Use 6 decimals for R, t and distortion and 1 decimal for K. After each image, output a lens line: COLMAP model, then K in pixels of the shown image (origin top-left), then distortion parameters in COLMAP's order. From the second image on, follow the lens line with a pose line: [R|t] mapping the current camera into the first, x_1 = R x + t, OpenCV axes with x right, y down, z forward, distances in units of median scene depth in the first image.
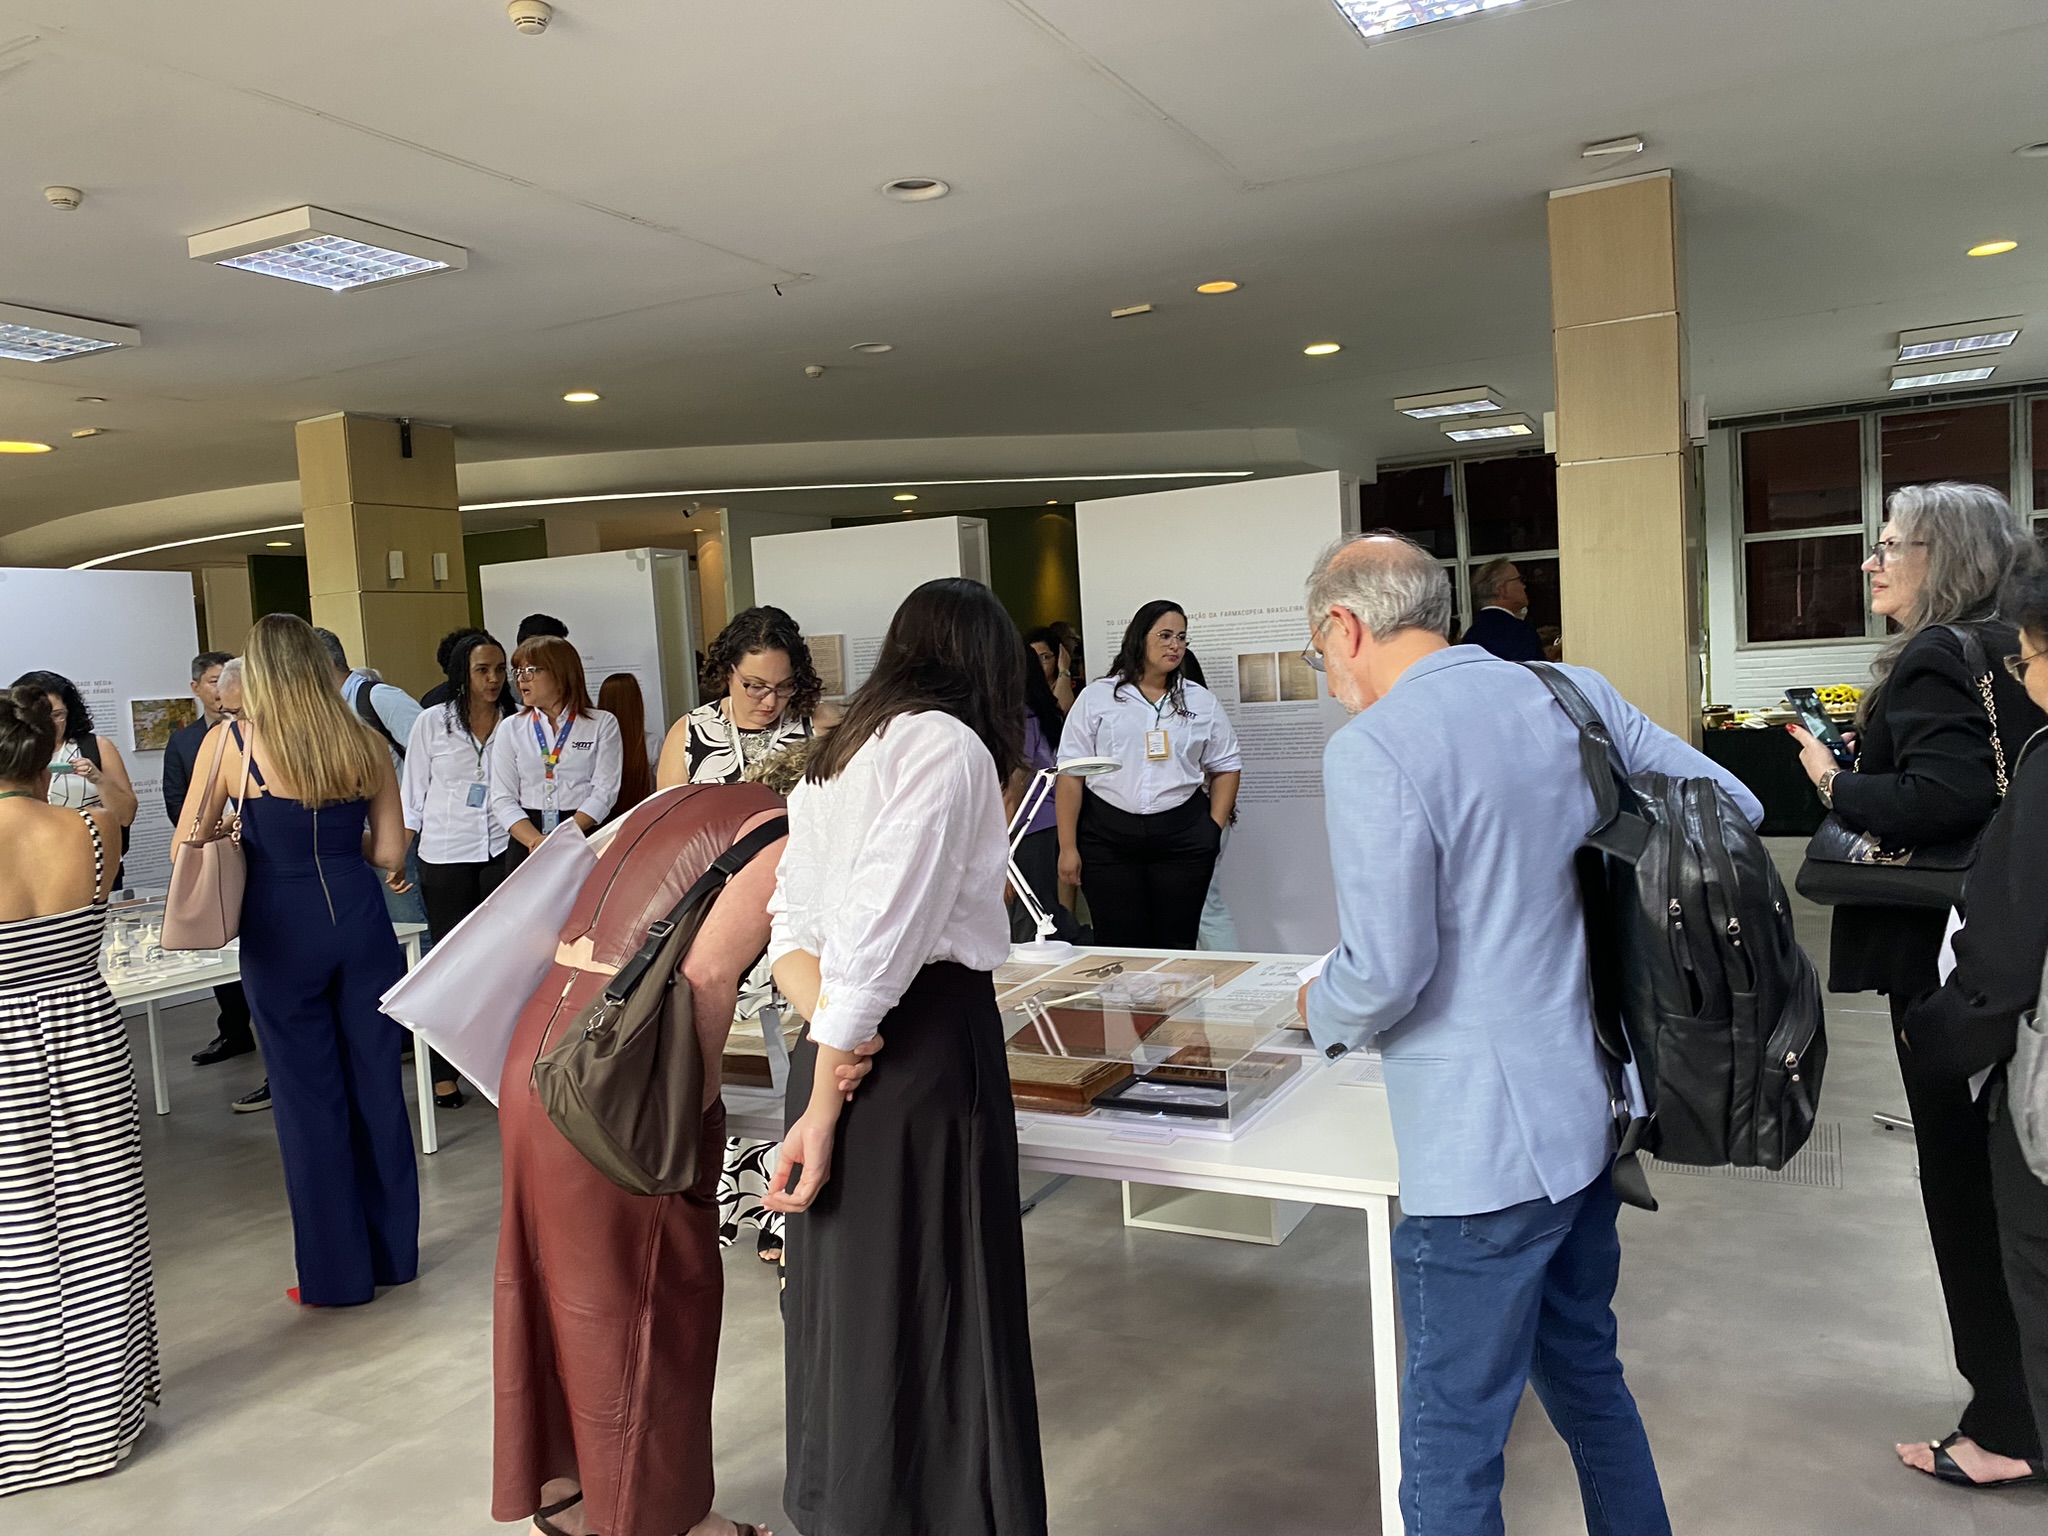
lens RADIAL K [[1572.6, 0, 1024.0], [0, 1572.6, 768.0], [0, 0, 1]] dist [0.021705, -0.003303]
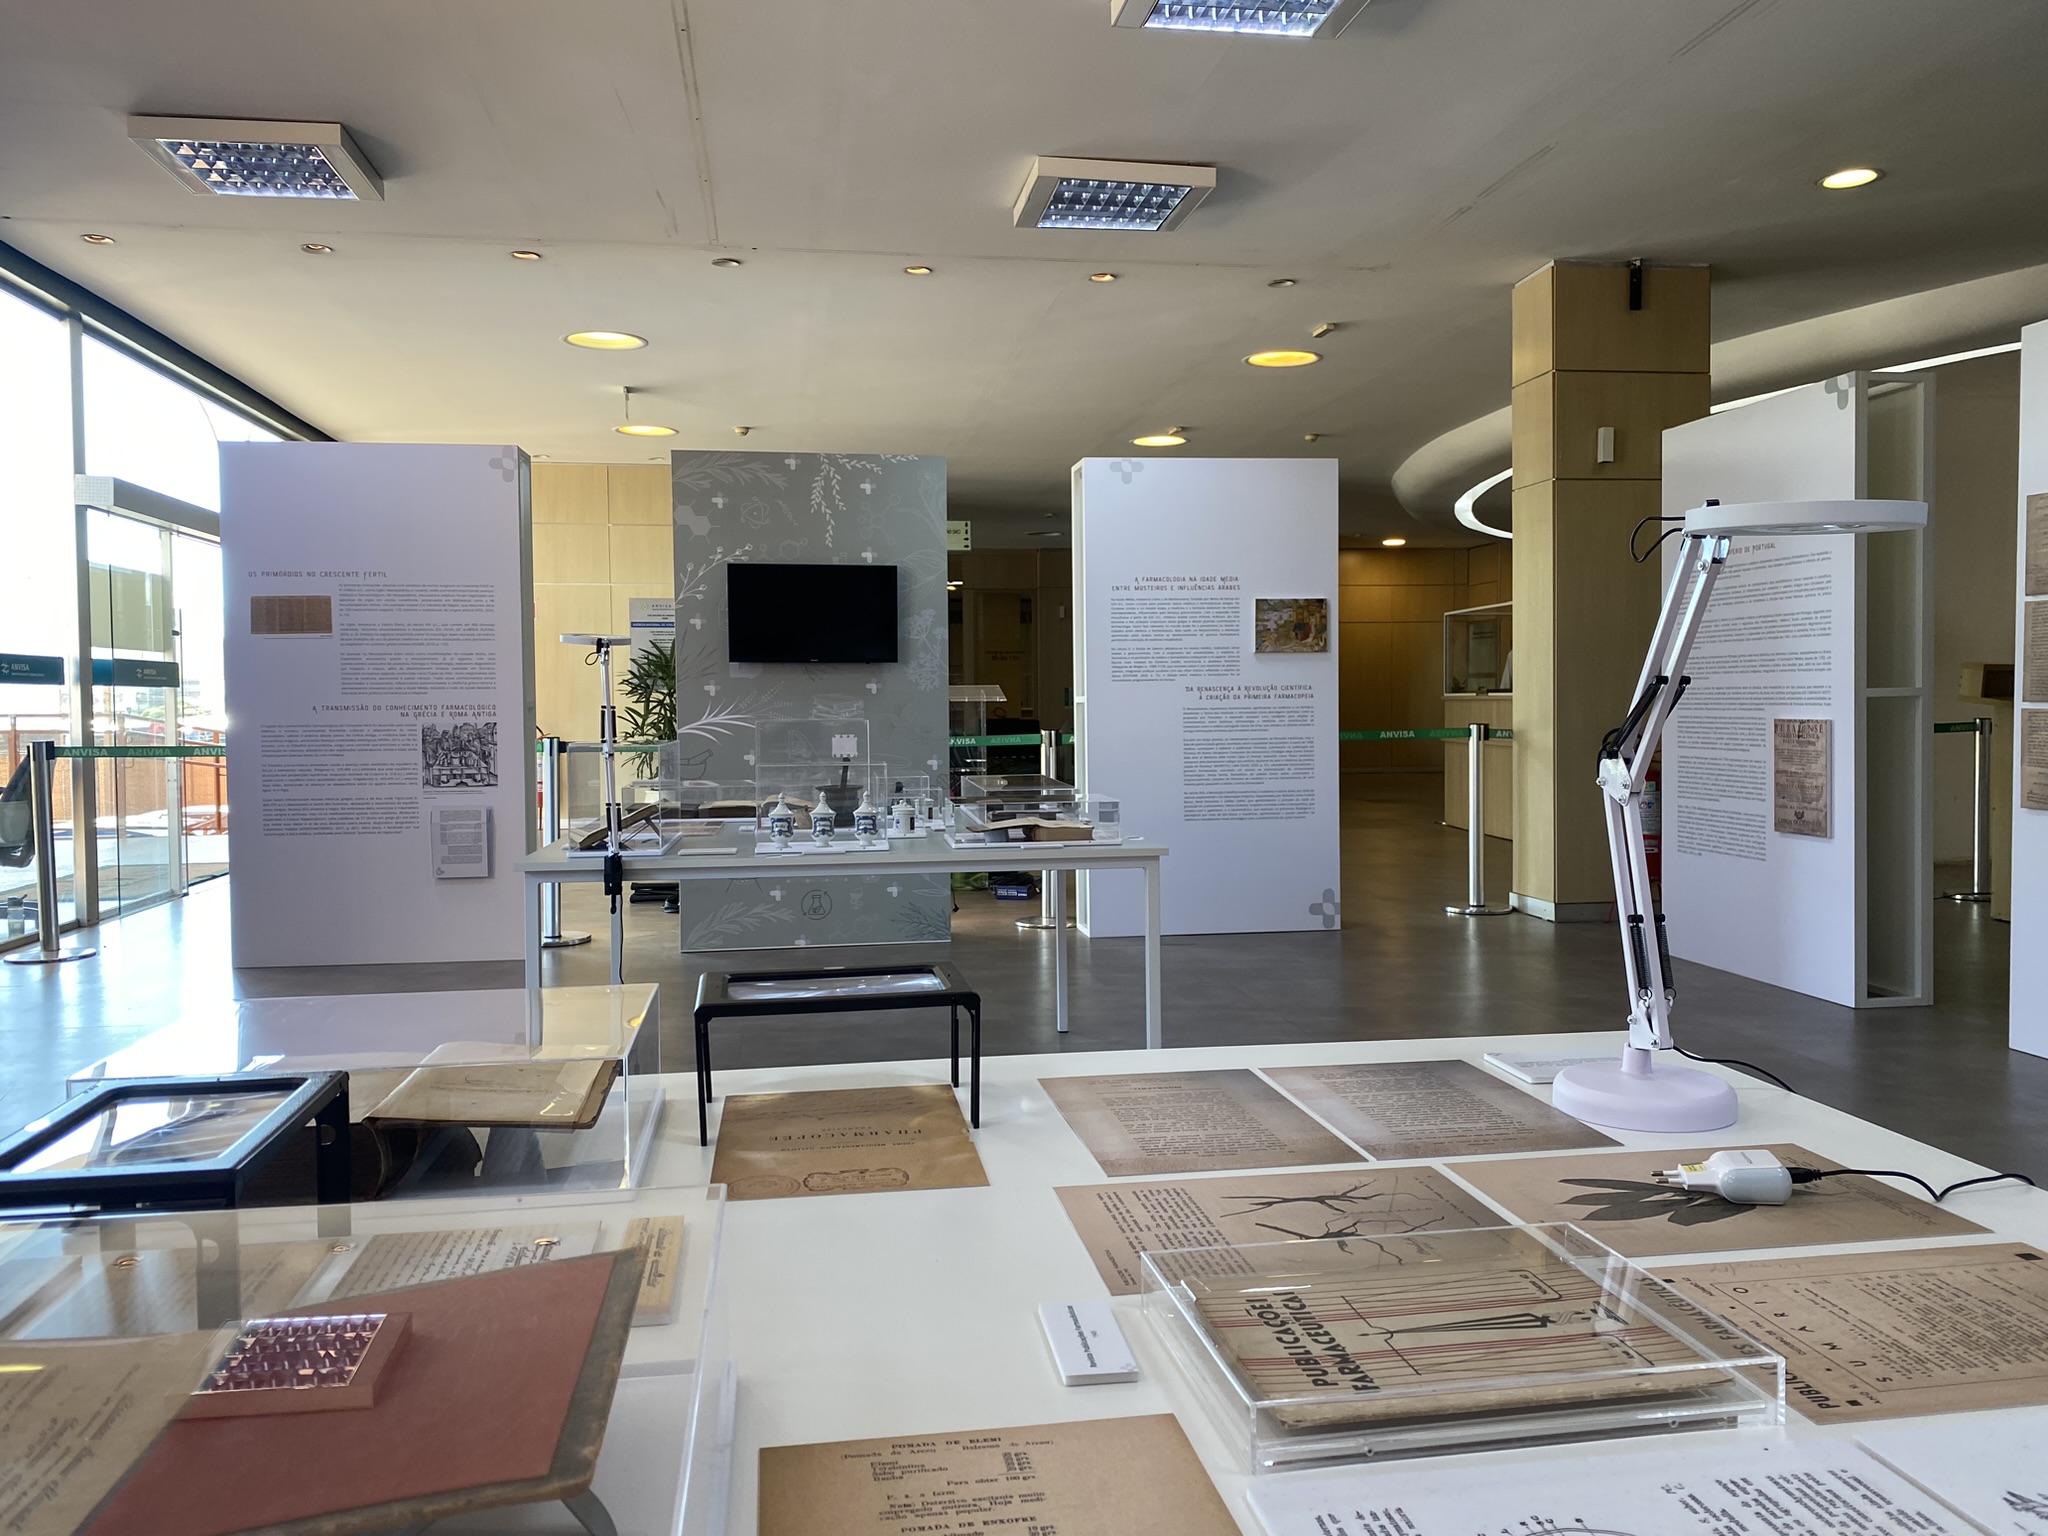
lens RADIAL K [[1548.2, 0, 1024.0], [0, 1548.2, 768.0], [0, 0, 1]] dist [0.107578, -0.152290]
pose [[0.571815, 0.088966, -0.815544, 0.108013], [-0.075488, 0.995591, 0.055679, 0.014634], [0.816902, 0.029726, 0.576010, 0.303764]]
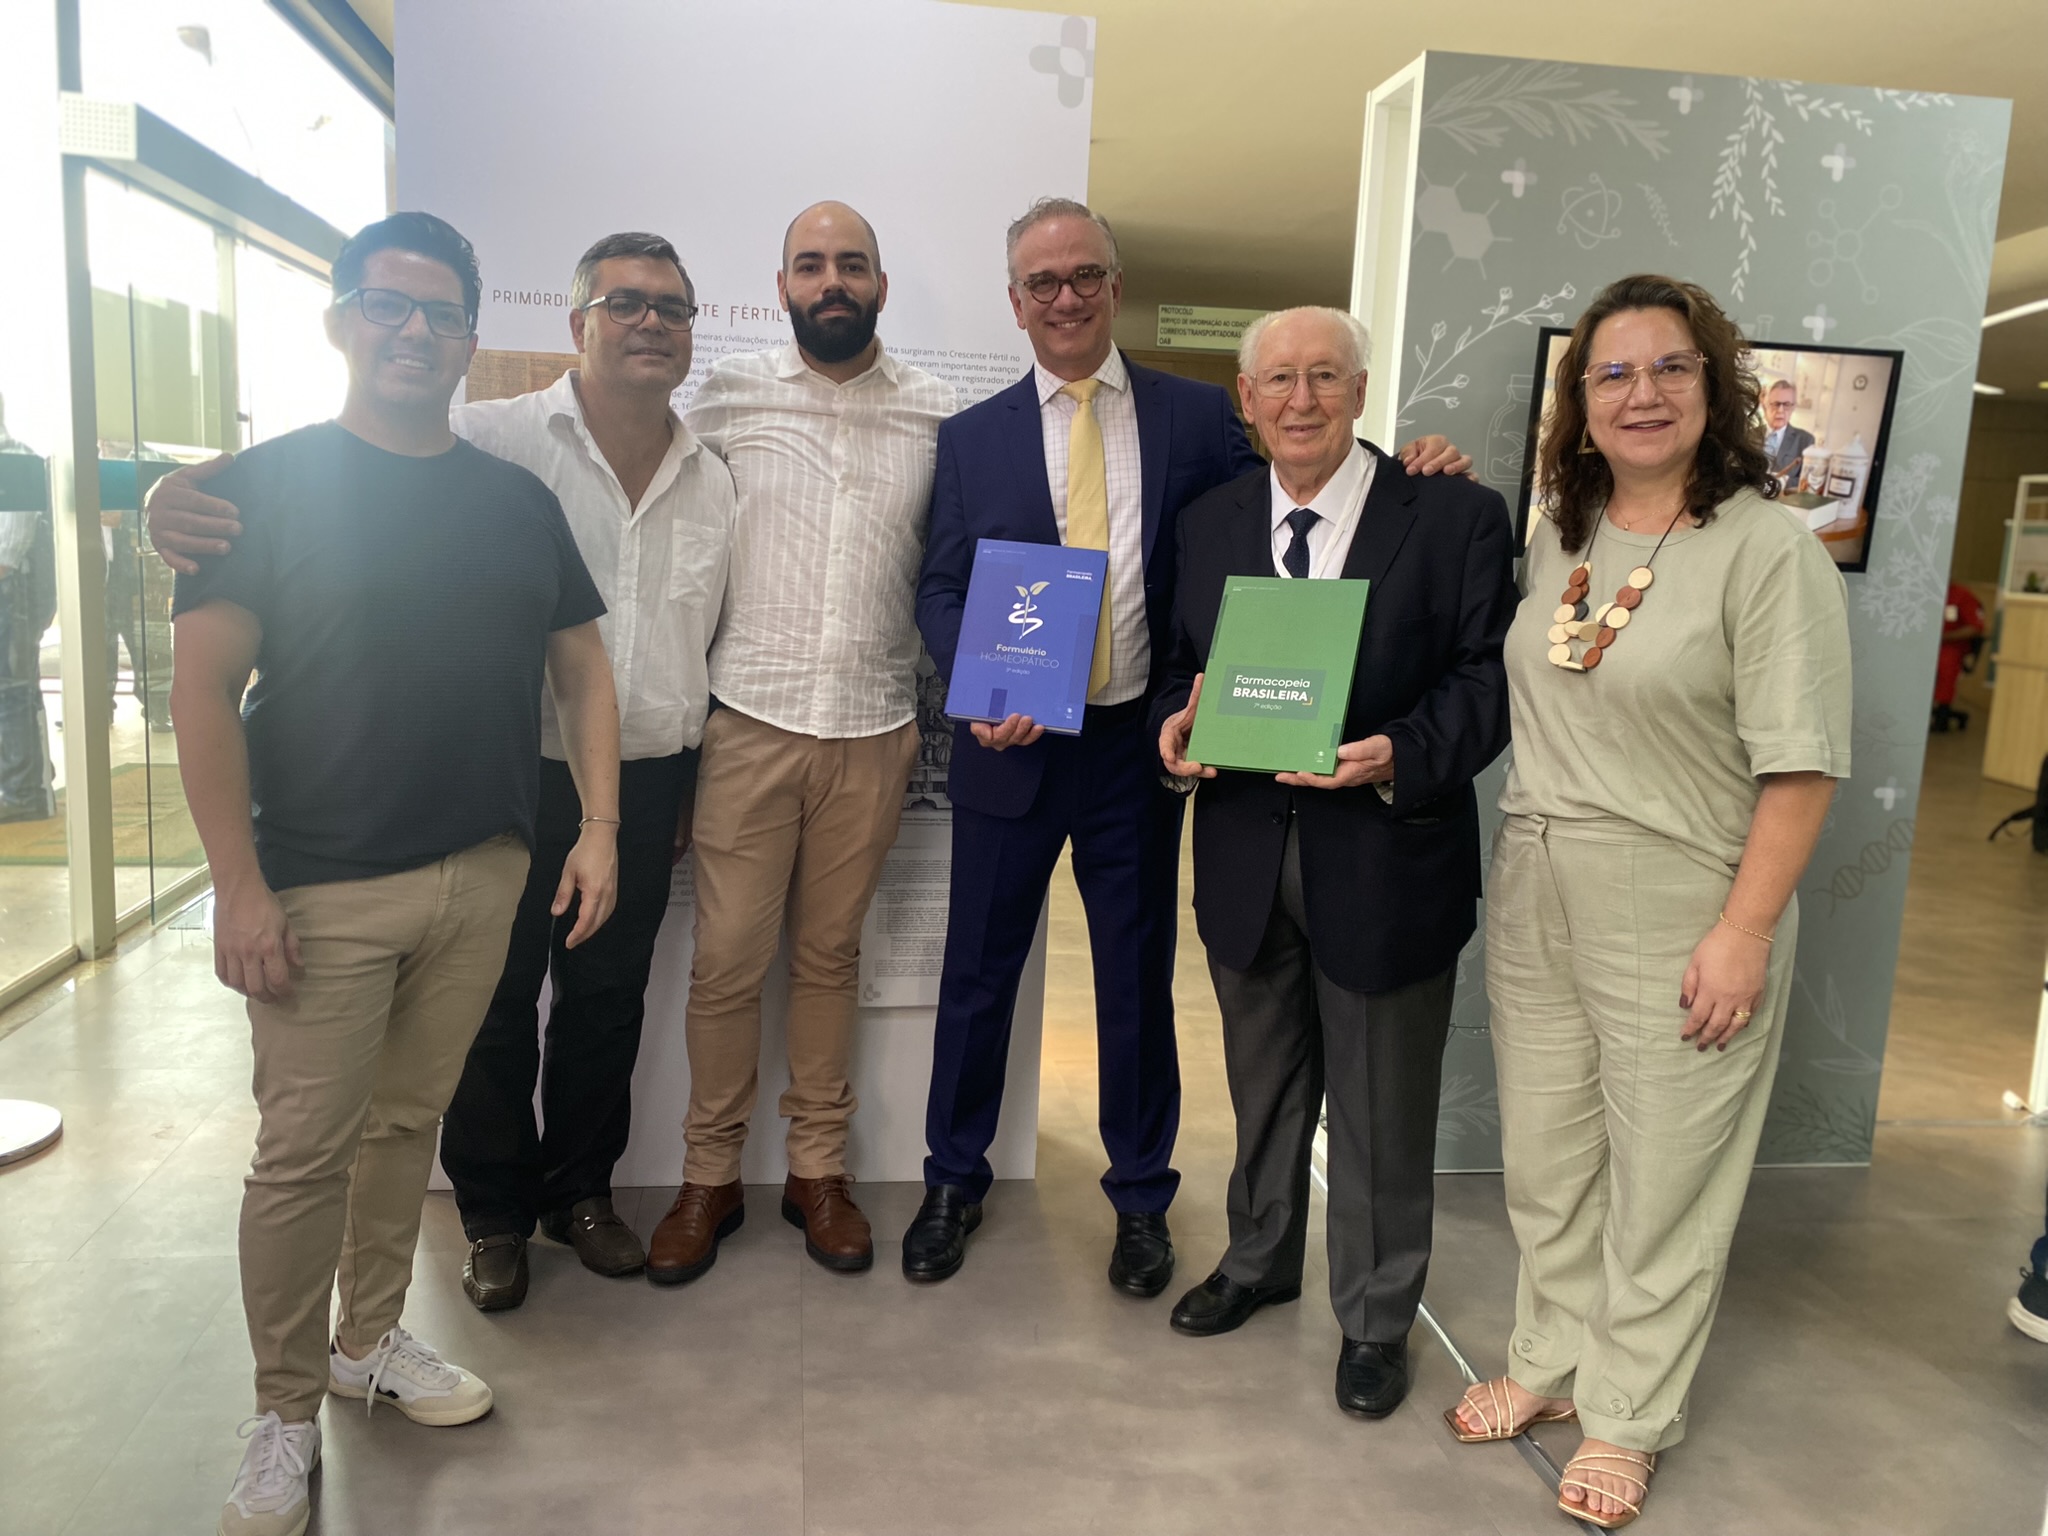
lens RADIAL K [[1572.6, 0, 1024.0], [0, 1572.6, 768.0], [0, 0, 1]] dist [0.021705, -0.003303]
pose [[0.559677, 0.208632, -0.802019, -0.373463], [-0.129355, 0.977922, 0.164122, 0.018908], [0.818553, 0.011890, 0.574308, 0.340536]]
